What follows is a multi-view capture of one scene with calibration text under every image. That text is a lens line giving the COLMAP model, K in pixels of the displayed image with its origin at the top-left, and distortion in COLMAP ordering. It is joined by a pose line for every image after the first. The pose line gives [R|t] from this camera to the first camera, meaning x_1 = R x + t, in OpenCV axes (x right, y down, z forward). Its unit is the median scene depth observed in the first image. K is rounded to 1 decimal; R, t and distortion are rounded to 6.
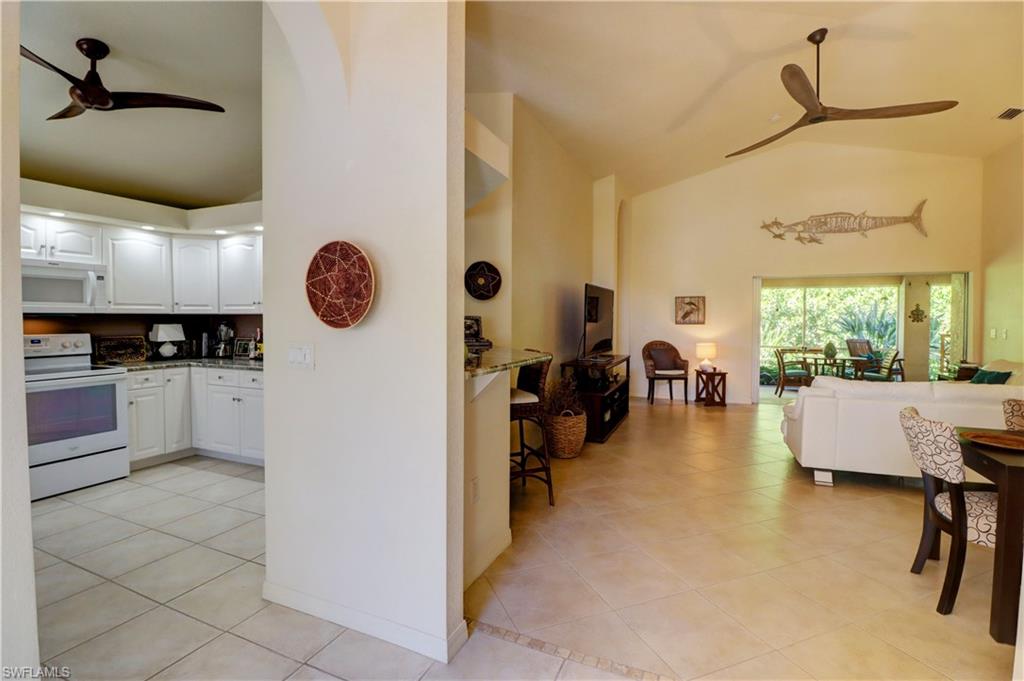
lens RADIAL K [[472.7, 0, 506.1], [0, 472.7, 330.3], [0, 0, 1]] dist [0.001089, -0.015176]
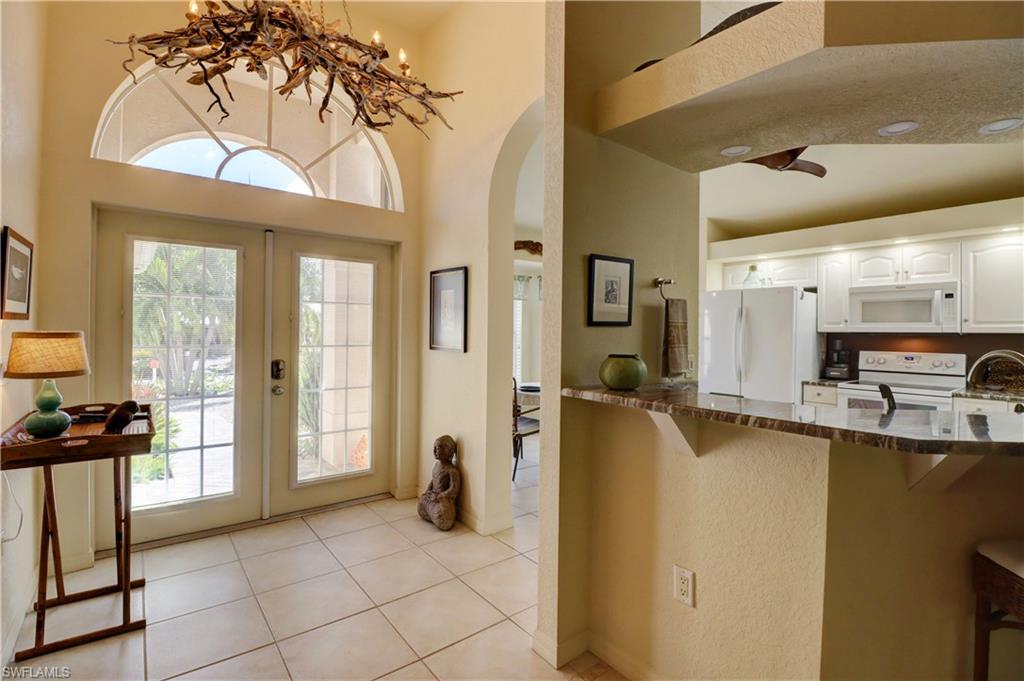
lens RADIAL K [[472.7, 0, 506.1], [0, 472.7, 330.3], [0, 0, 1]] dist [0.001089, -0.015176]
pose [[-0.466042, -0.010696, -0.884698, 0.247626], [-0.036524, 0.999307, 0.007158, -0.009482], [0.884008, 0.035649, -0.466110, 0.404010]]
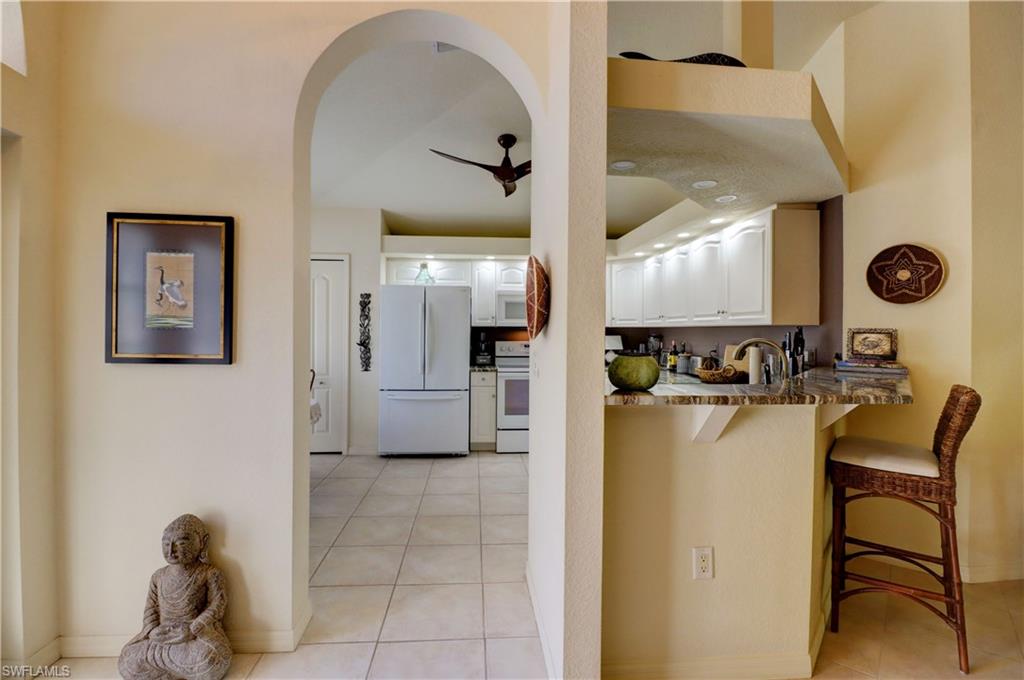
lens RADIAL K [[472.7, 0, 506.1], [0, 472.7, 329.8], [0, 0, 1]] dist [0.001089, -0.015176]
pose [[0.478388, 0.000939, -0.878148, 0.162094], [-0.027741, 0.999516, -0.014044, -0.002621], [0.877710, 0.031079, 0.478183, 0.135475]]
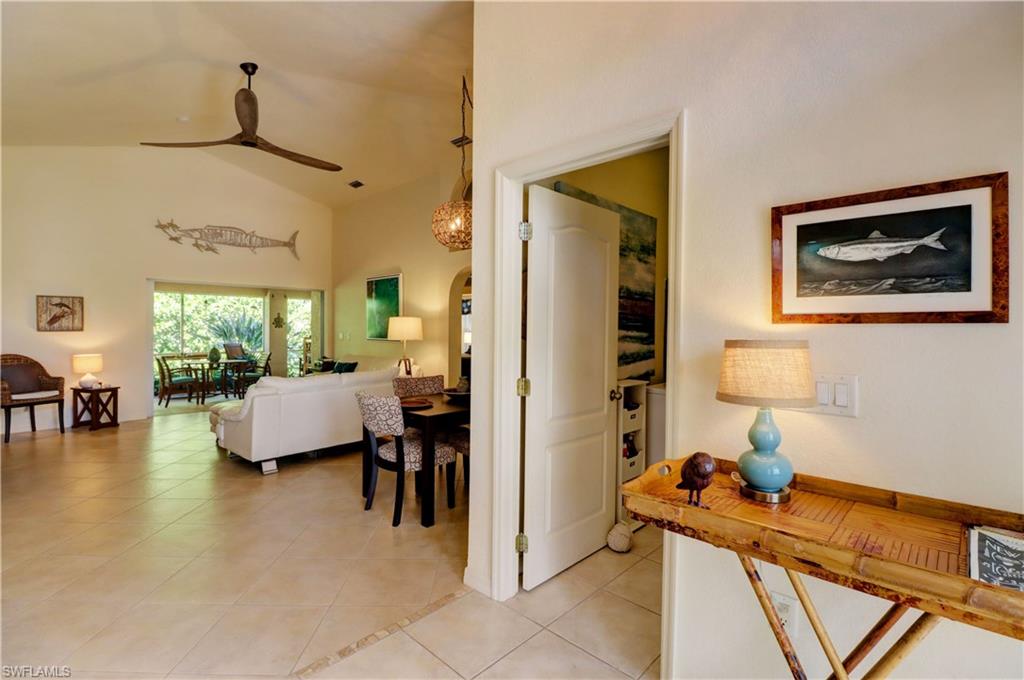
lens RADIAL K [[472.7, 0, 506.1], [0, 472.7, 329.8], [0, 0, 1]] dist [0.001089, -0.015176]
pose [[0.336534, -0.005424, 0.941656, -0.110045], [0.017150, 0.999853, -0.000370, -0.002523], [-0.941515, 0.016274, 0.336578, 0.045902]]
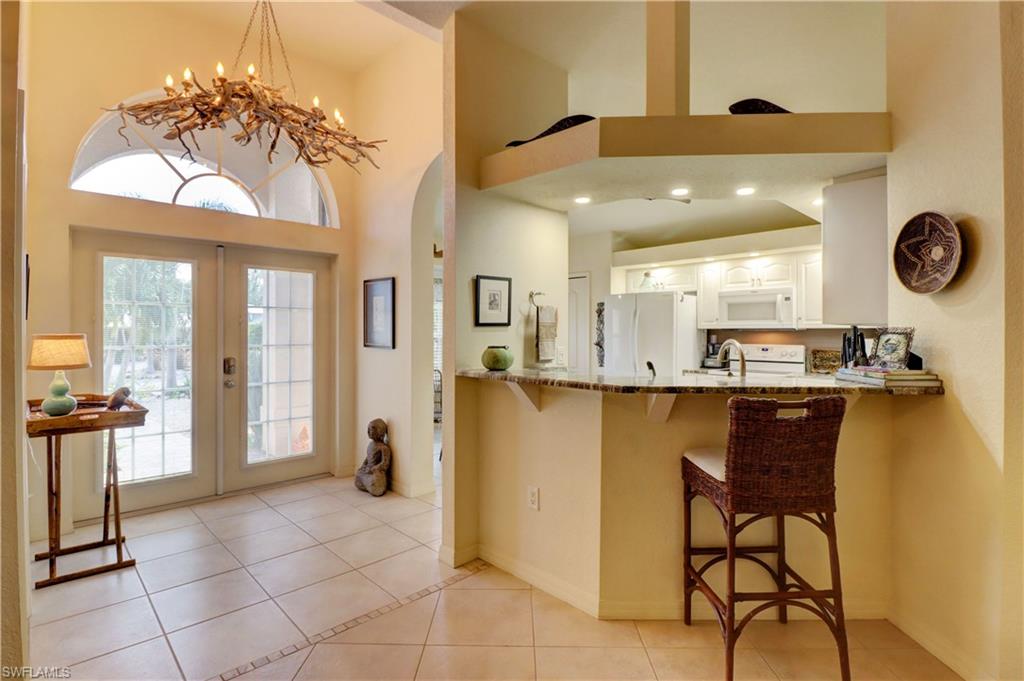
lens RADIAL K [[498.1, 0, 505.9], [0, 498.1, 330.8], [0, 0, 1]] dist [0.001916, -0.014090]
pose [[-0.370101, -0.004817, -0.928979, 0.363026], [-0.026699, 0.999629, 0.005453, -0.011071], [0.928608, 0.026821, -0.370093, 0.501732]]
